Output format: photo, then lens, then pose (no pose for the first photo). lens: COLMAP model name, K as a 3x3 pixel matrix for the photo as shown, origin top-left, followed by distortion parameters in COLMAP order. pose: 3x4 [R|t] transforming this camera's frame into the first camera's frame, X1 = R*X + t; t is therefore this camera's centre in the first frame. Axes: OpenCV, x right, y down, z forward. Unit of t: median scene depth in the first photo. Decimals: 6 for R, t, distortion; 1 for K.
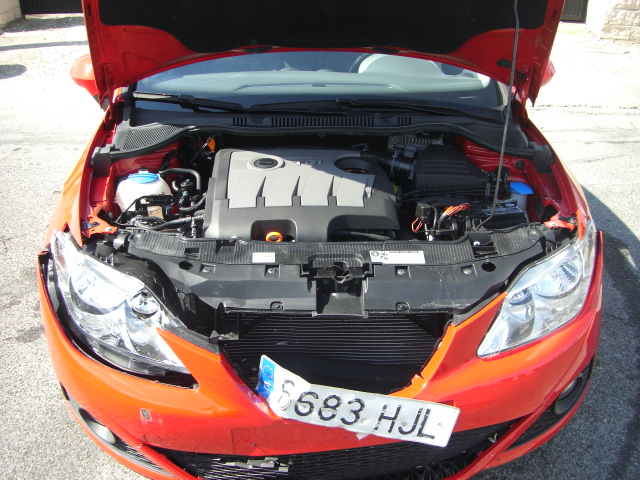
lens RADIAL K [[706.1, 0, 325.1], [0, 706.1, 219.7], [0, 0, 1]] dist [-0.115446, -0.017860]
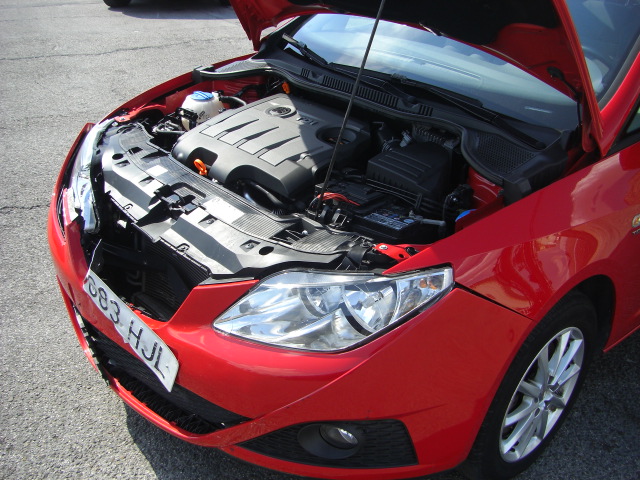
lens RADIAL K [[706.1, 0, 325.1], [0, 706.1, 219.7], [0, 0, 1]] dist [-0.115446, -0.017860]
pose [[0.636253, 0.346287, -0.689397, 0.949543], [-0.331271, 0.929657, 0.161236, -0.153993], [0.696736, 0.125791, 0.706212, 0.405584]]
